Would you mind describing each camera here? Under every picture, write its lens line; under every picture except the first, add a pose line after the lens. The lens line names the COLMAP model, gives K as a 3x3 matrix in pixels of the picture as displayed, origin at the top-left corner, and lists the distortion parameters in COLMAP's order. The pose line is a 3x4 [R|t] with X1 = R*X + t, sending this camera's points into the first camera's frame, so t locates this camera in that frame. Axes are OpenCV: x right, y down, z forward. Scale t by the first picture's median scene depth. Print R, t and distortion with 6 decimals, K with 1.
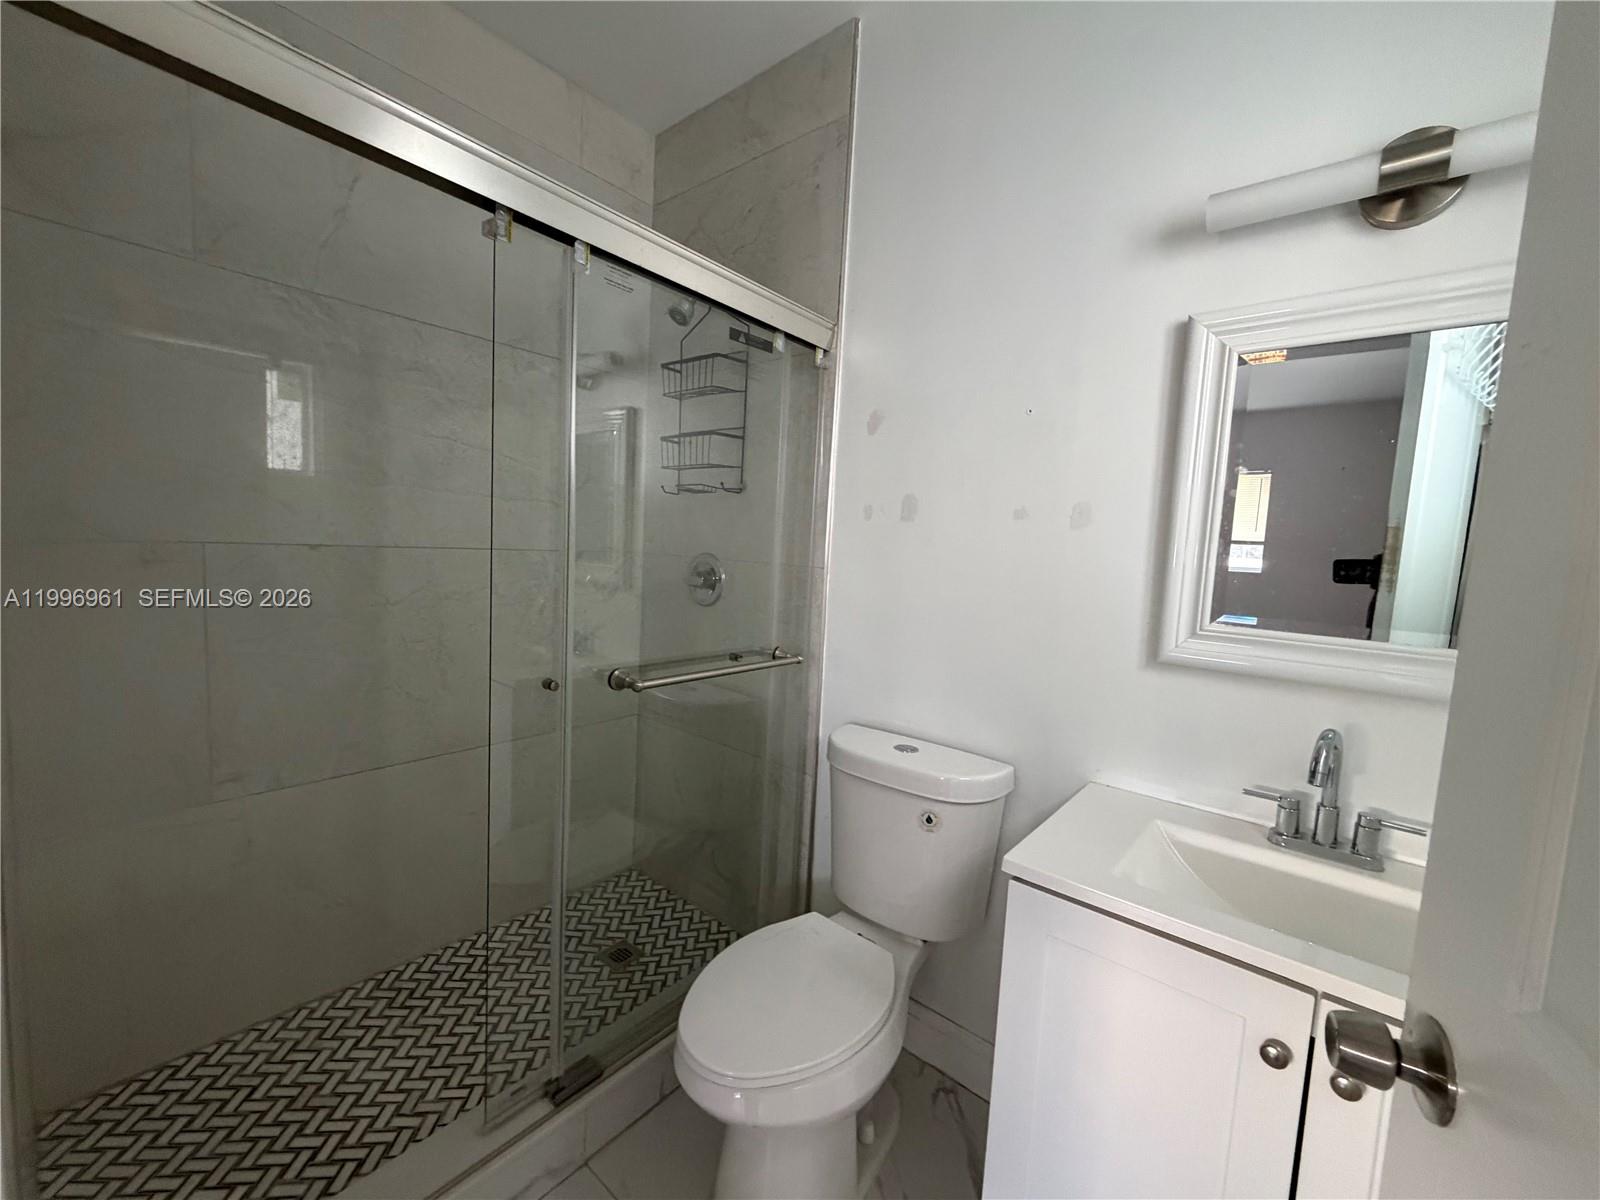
lens RADIAL K [[637.3, 0, 794.9], [0, 637.3, 597.1], [0, 0, 1]] dist [0.000470, -0.000210]
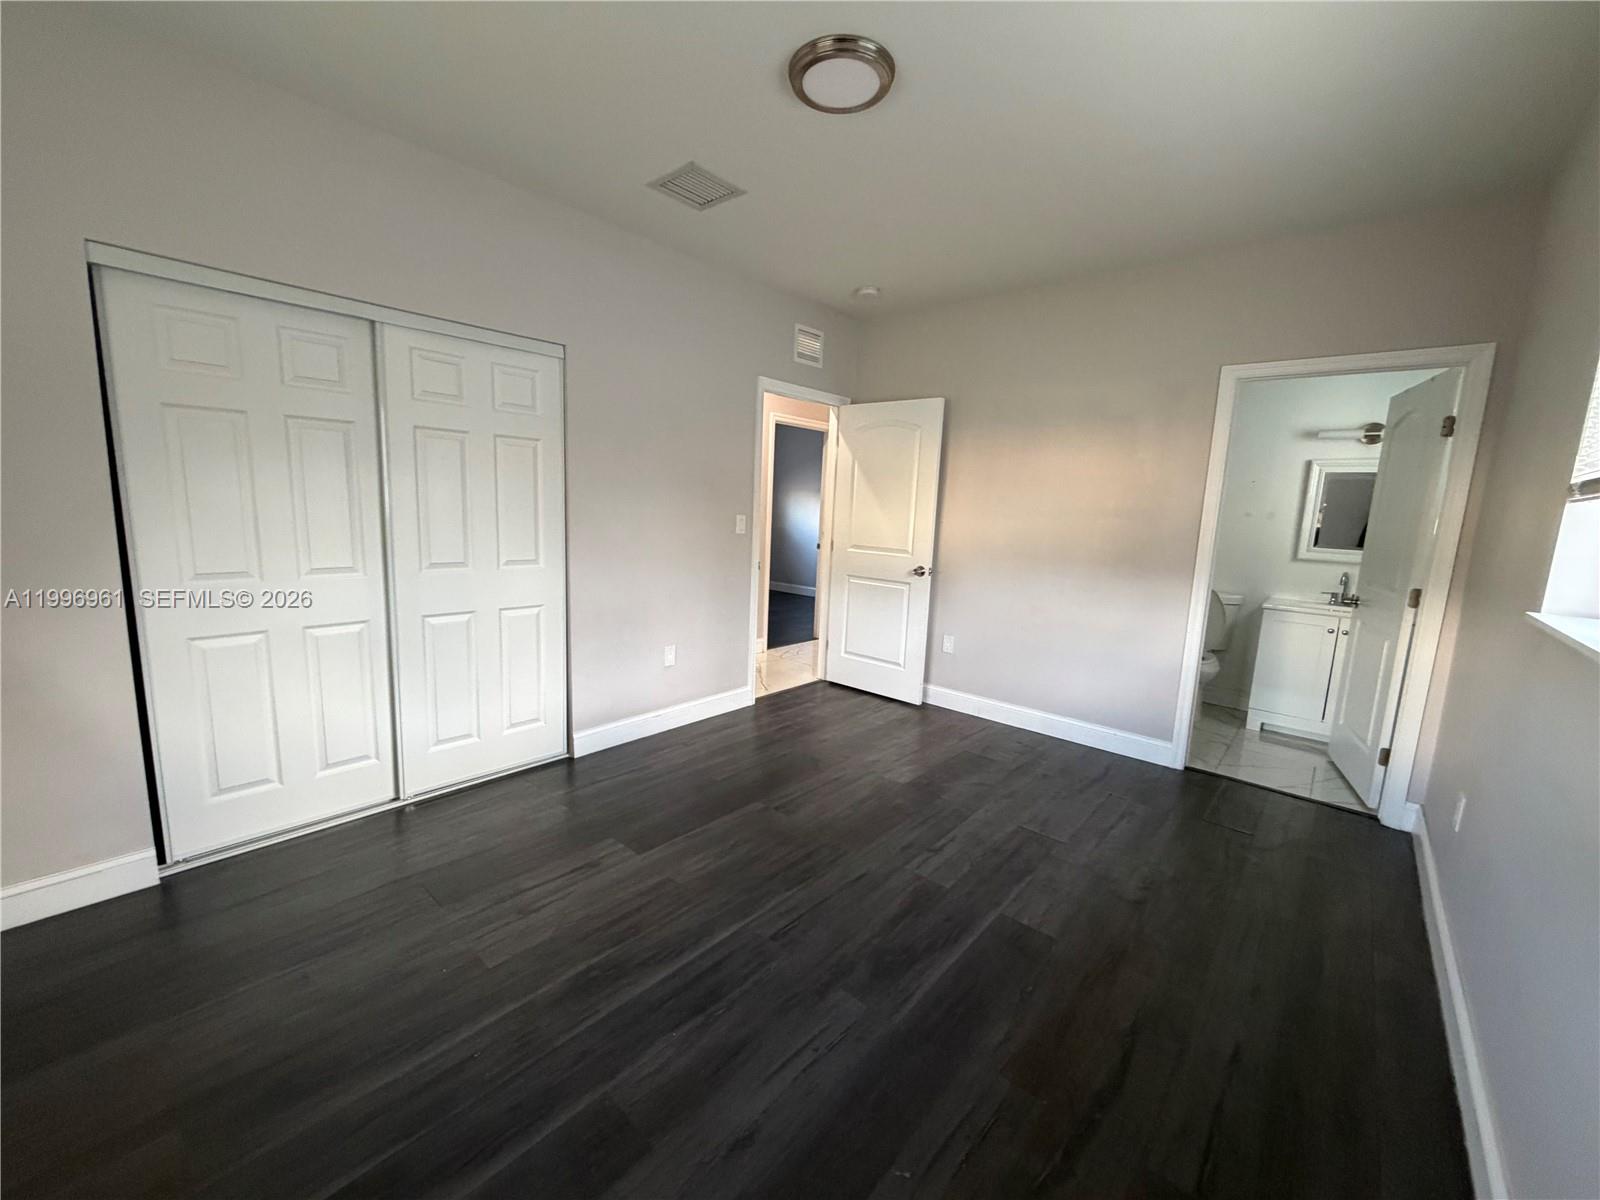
lens RADIAL K [[637.3, 0, 794.9], [0, 637.3, 597.1], [0, 0, 1]] dist [0.000470, -0.000210]
pose [[0.999728, -0.005176, -0.022731, -2.136274], [0.006680, 0.997759, 0.066569, 0.058292], [0.022336, -0.066703, 0.997523, -2.600624]]
